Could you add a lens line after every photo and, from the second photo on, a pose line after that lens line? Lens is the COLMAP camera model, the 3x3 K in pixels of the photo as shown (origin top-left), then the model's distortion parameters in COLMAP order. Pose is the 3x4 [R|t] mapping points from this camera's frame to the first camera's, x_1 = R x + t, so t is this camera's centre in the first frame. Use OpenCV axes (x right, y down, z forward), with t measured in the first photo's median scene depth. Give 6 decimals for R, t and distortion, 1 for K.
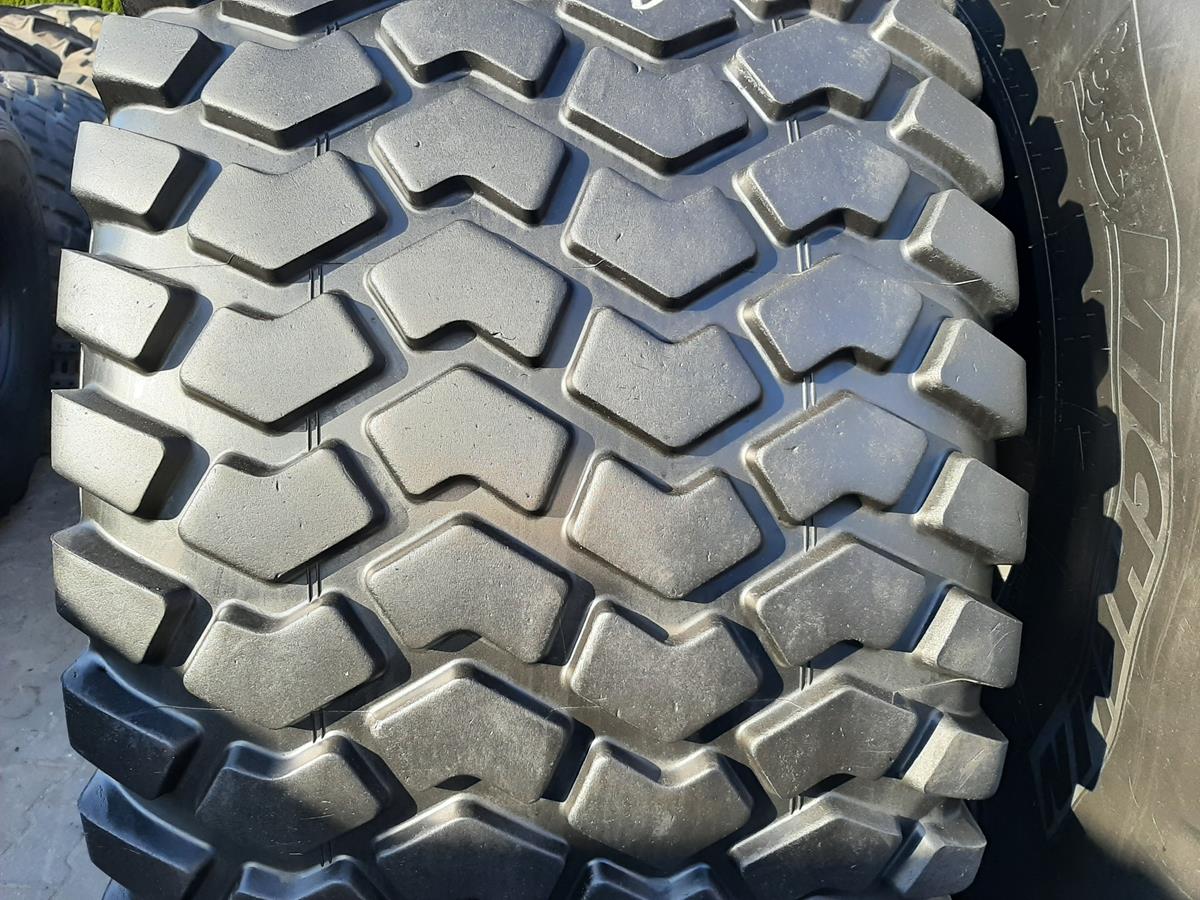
lens RADIAL K [[937.3, 0, 600.0], [0, 937.3, 450.0], [0, 0, 1]] dist [-0.010653, -0.017251]
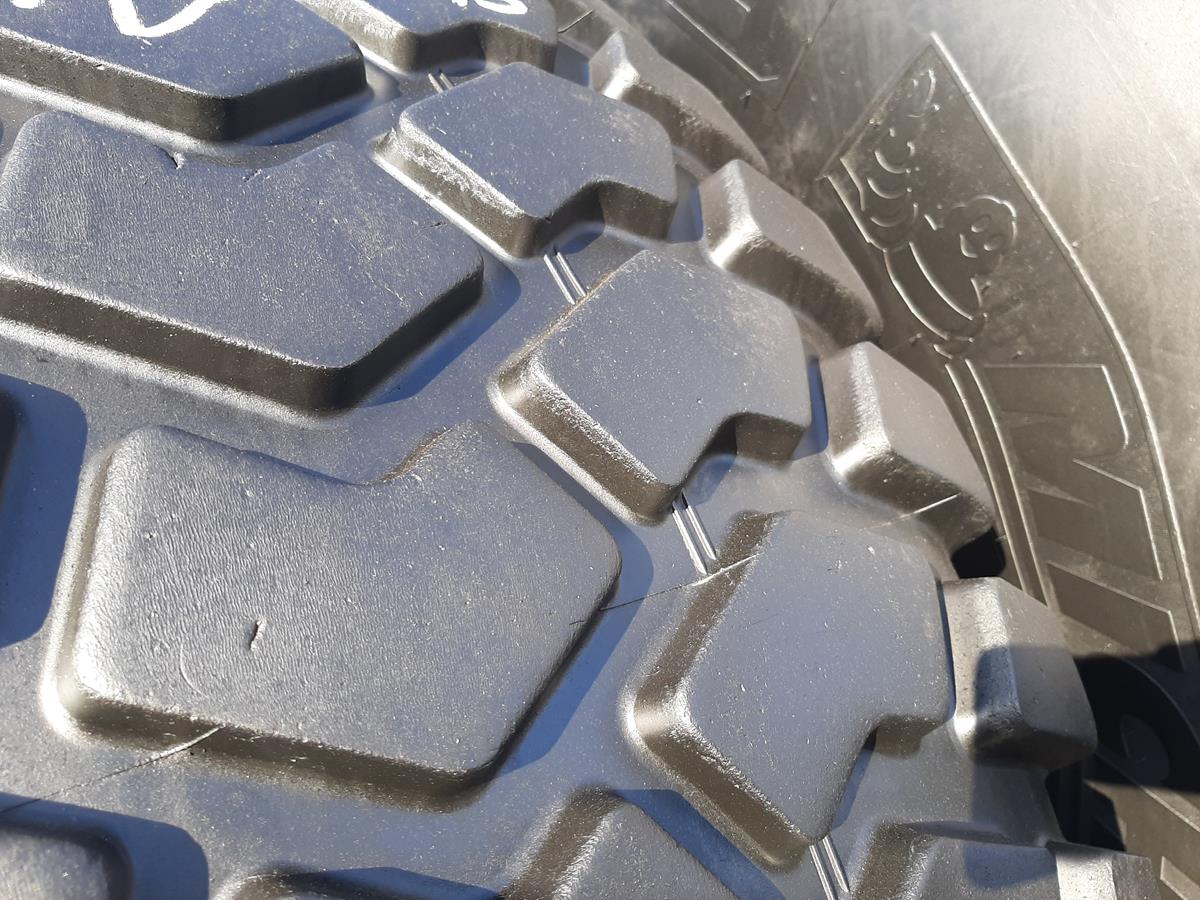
lens RADIAL K [[945.9, 0, 600.0], [0, 945.9, 450.0], [0, 0, 1]] dist [0.107331, -0.209850]
pose [[0.860161, -0.194500, 0.471479, -0.016505], [0.282612, 0.951295, -0.123156, -0.194335], [-0.424562, 0.239179, 0.873236, 0.600382]]
